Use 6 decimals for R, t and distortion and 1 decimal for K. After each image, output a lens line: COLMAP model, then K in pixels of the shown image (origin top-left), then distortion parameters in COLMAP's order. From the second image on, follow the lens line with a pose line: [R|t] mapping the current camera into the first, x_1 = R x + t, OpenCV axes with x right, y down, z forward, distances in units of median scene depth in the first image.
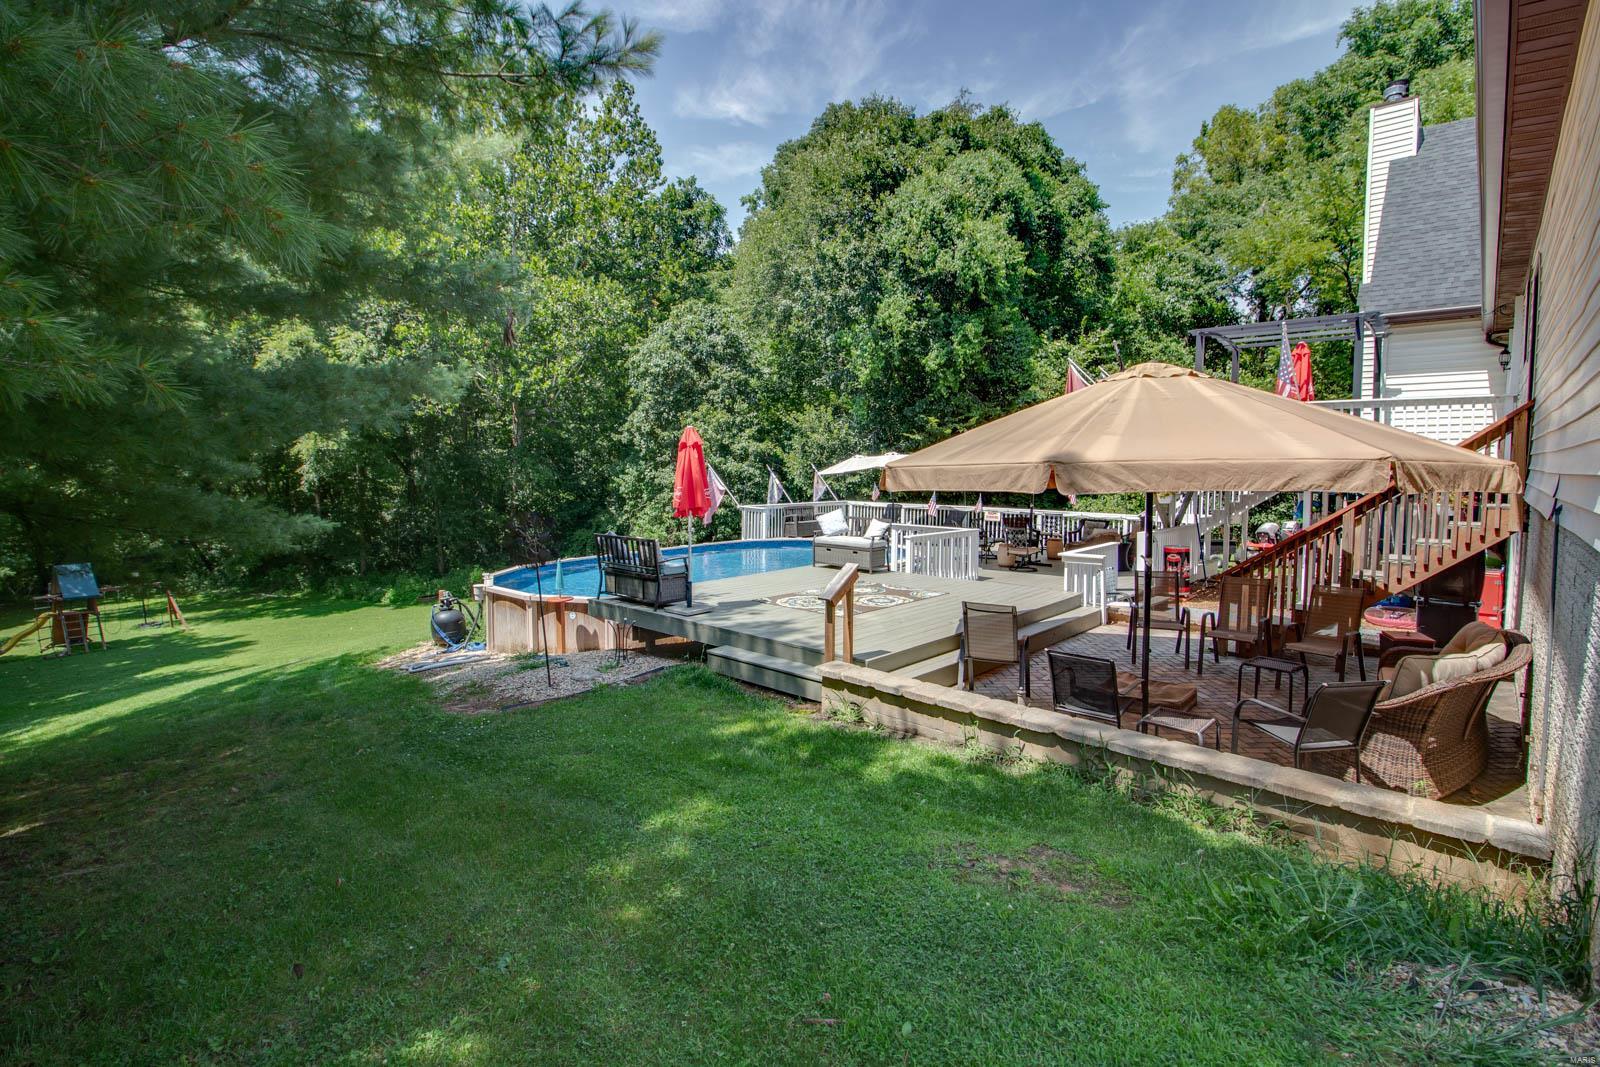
lens RADIAL K [[767.3, 0, 801.6], [0, 767.3, 534.5], [0, 0, 1]] dist [-0.012152, 0.000057]
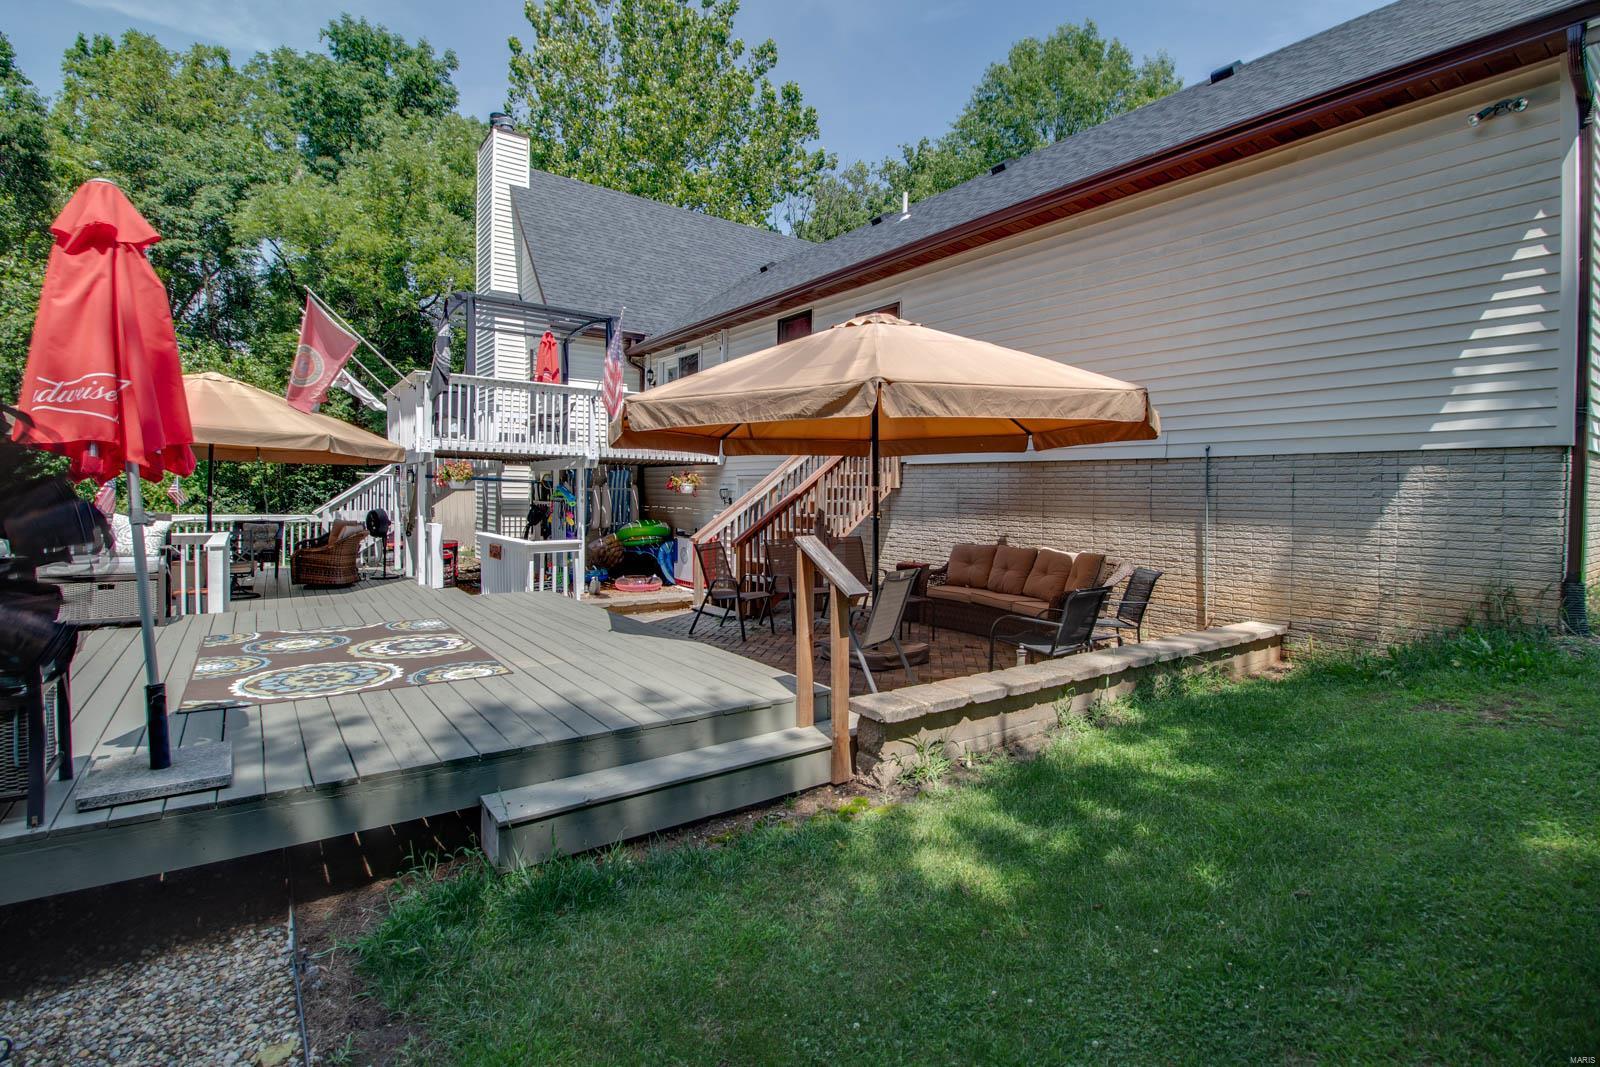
lens RADIAL K [[767.3, 0, 815.2], [0, 767.3, 499.2], [0, 0, 1]] dist [-0.012152, 0.000057]
pose [[0.182178, -0.010399, 0.983211, -0.154502], [0.078400, 0.996914, -0.003983, 0.003590], [-0.980135, 0.077810, 0.182431, 0.261394]]
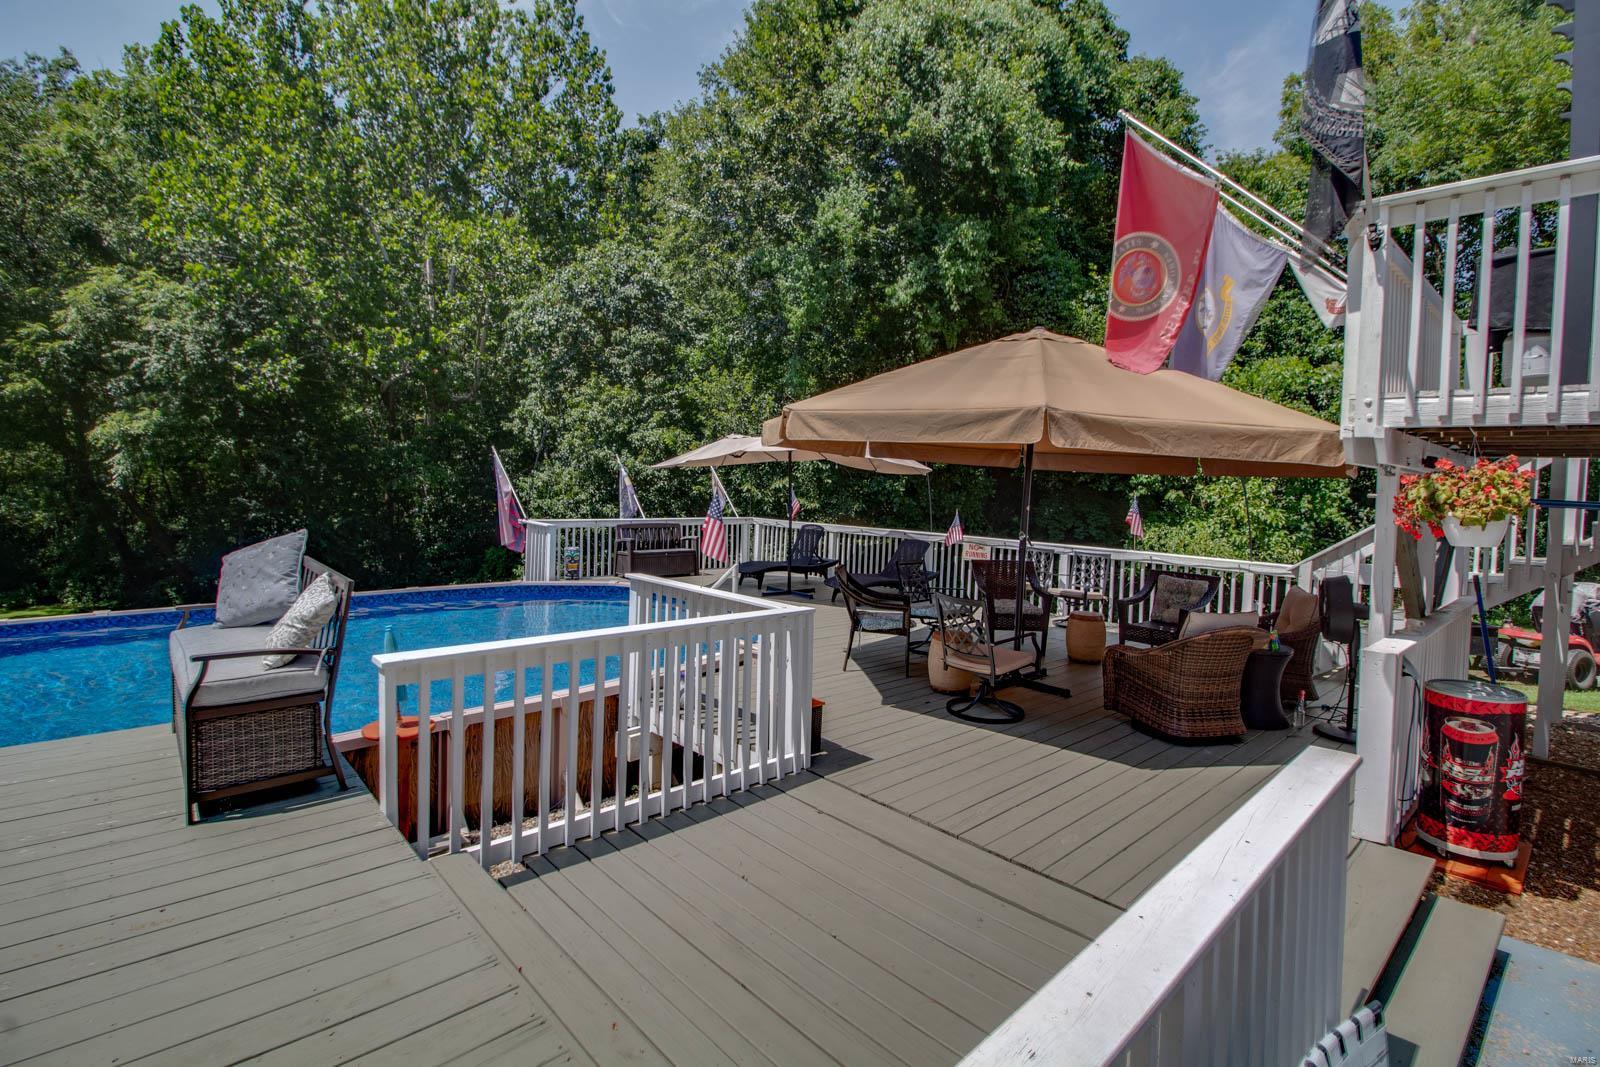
lens RADIAL K [[767.3, 0, 804.2], [0, 767.3, 520.1], [0, 0, 1]] dist [-0.012152, 0.000057]
pose [[0.997022, 0.027085, -0.072211, 0.141248], [-0.030442, 0.998487, -0.045801, -0.015436], [0.070862, 0.047863, 0.996337, 0.400866]]
